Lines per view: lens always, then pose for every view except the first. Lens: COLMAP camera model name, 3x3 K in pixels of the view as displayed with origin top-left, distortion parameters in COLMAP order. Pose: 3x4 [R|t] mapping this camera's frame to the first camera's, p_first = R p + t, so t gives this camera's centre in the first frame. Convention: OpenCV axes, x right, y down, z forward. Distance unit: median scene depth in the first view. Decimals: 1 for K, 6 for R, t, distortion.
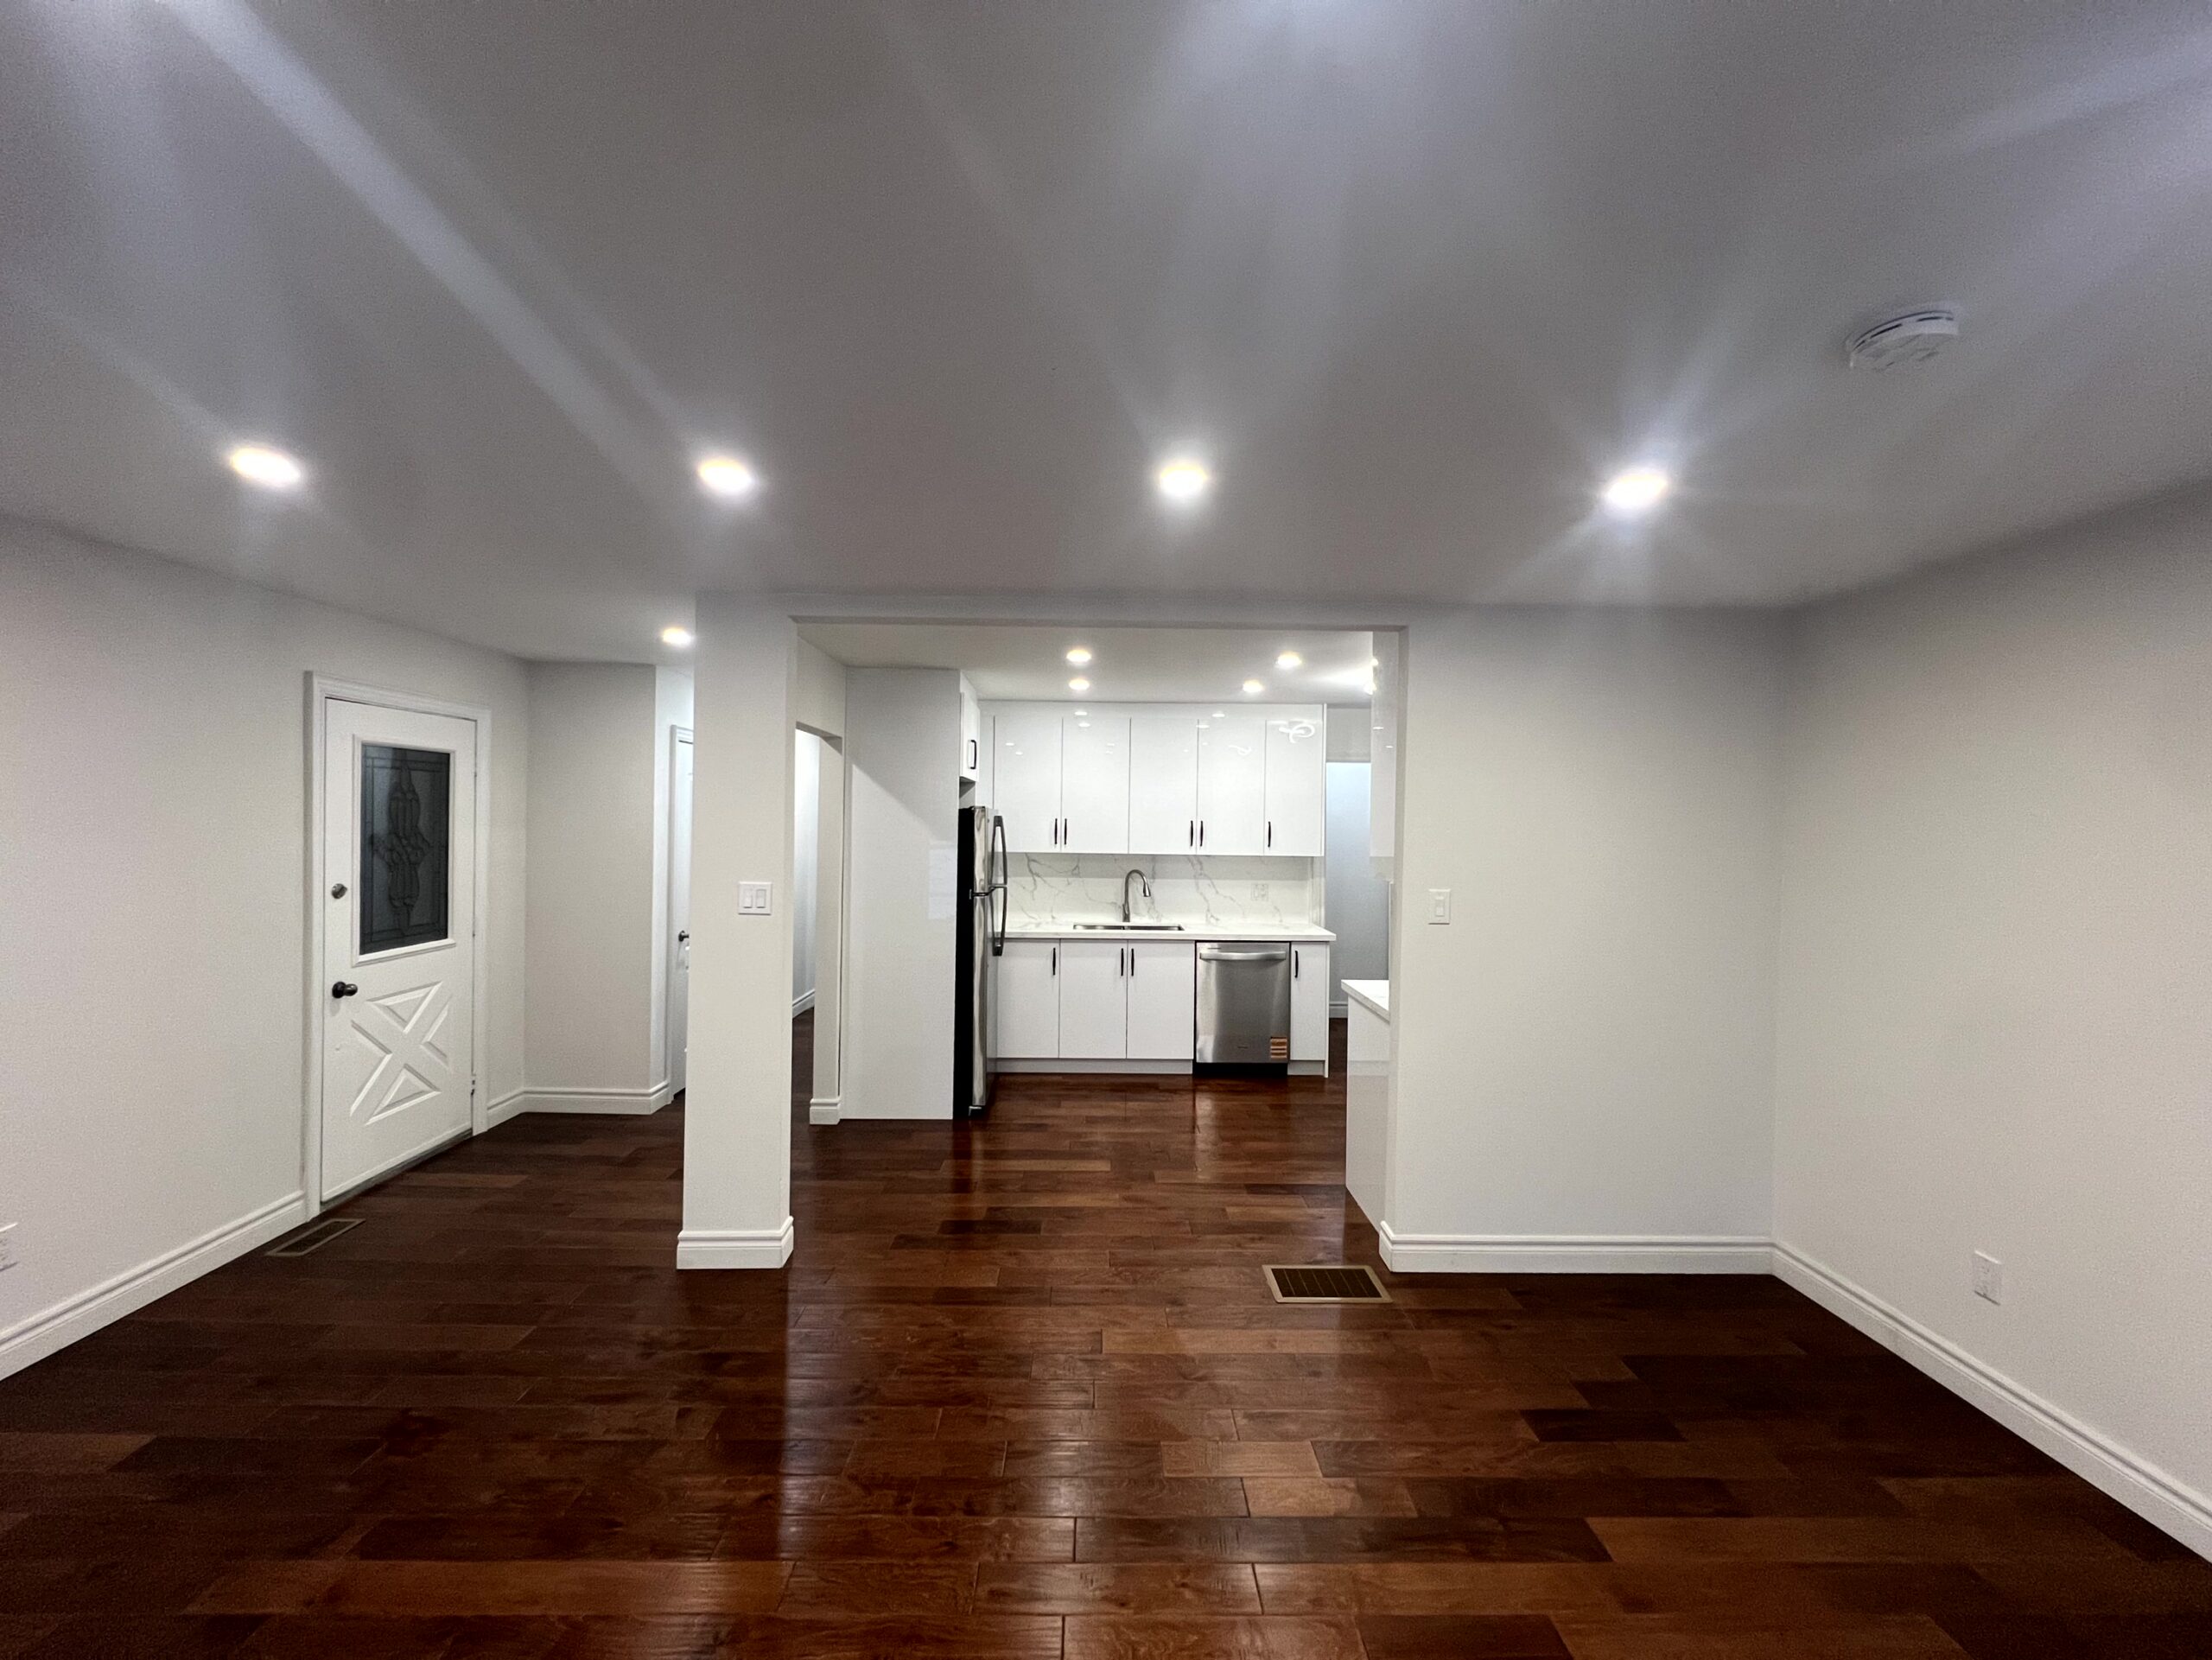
lens RADIAL K [[879.6, 0, 1107.2], [0, 879.6, 825.0], [0, 0, 1]] dist [0.002942, 0.000373]
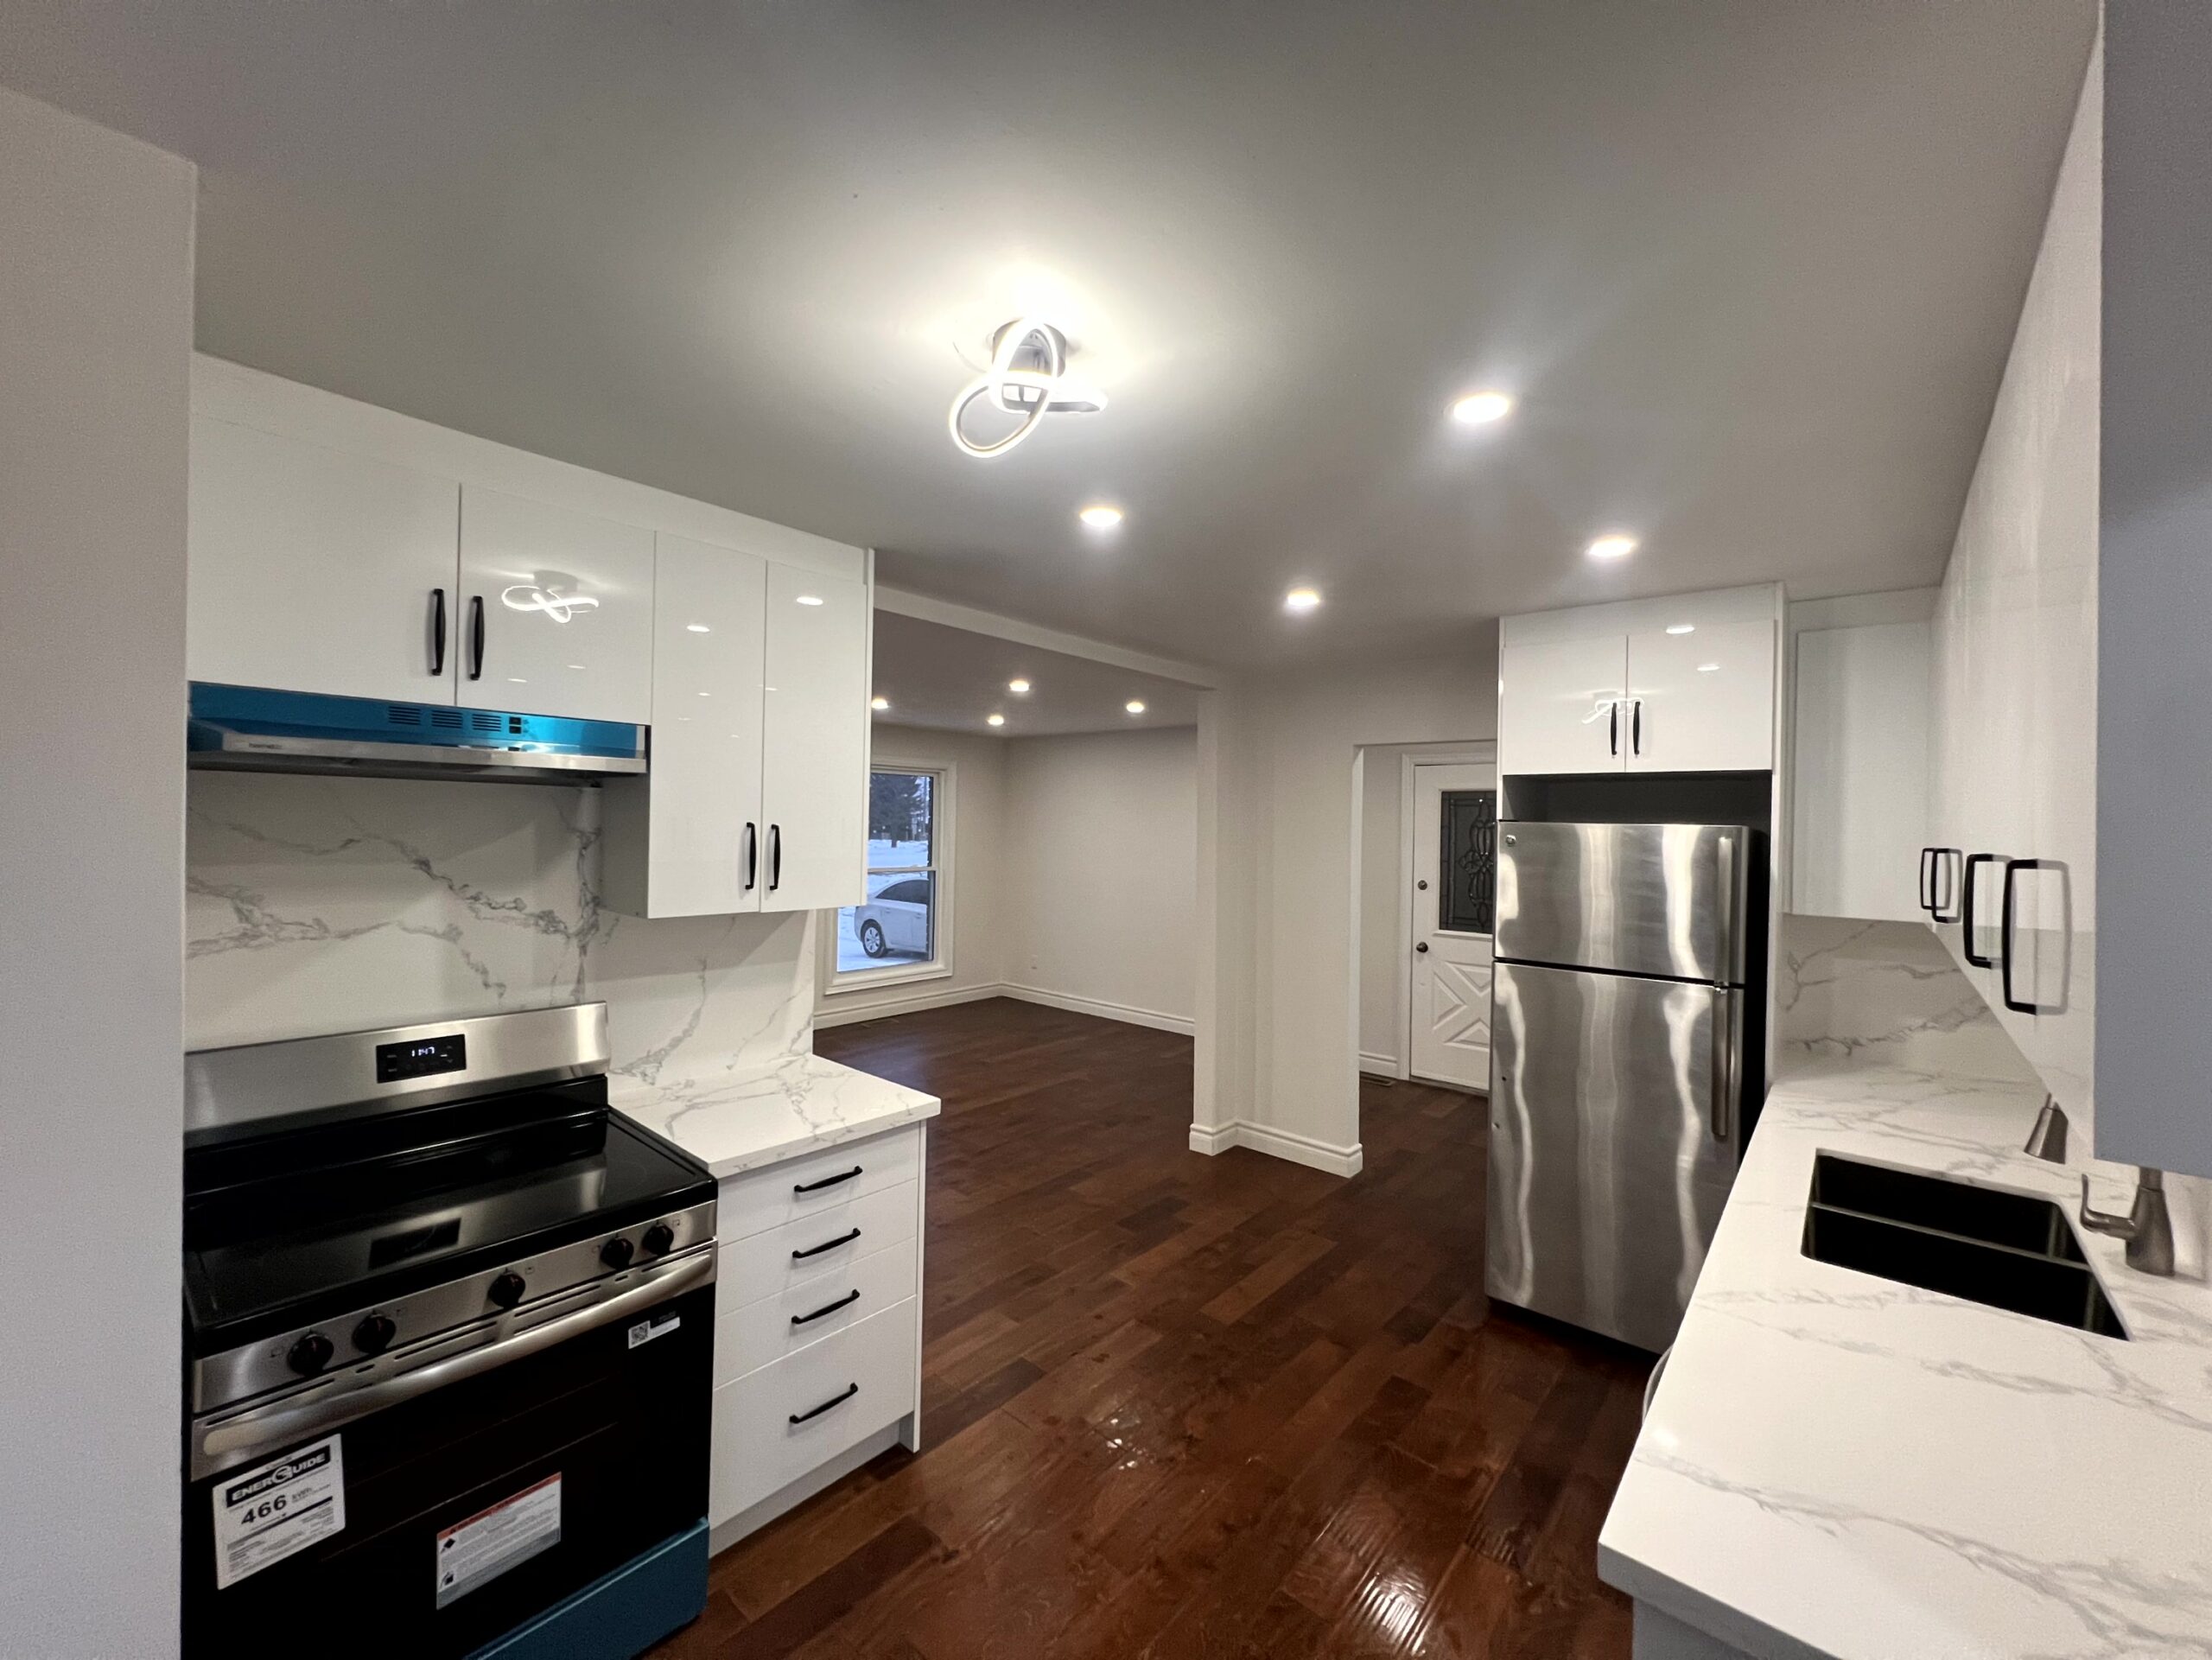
lens RADIAL K [[879.6, 0, 1103.6], [0, 879.6, 824.7], [0, 0, 1]] dist [0.002942, 0.000373]
pose [[-0.663451, -0.023889, -0.747839, 0.693654], [-0.033556, 0.999435, -0.002157, -0.011421], [0.747467, 0.023663, -0.663877, 1.594862]]
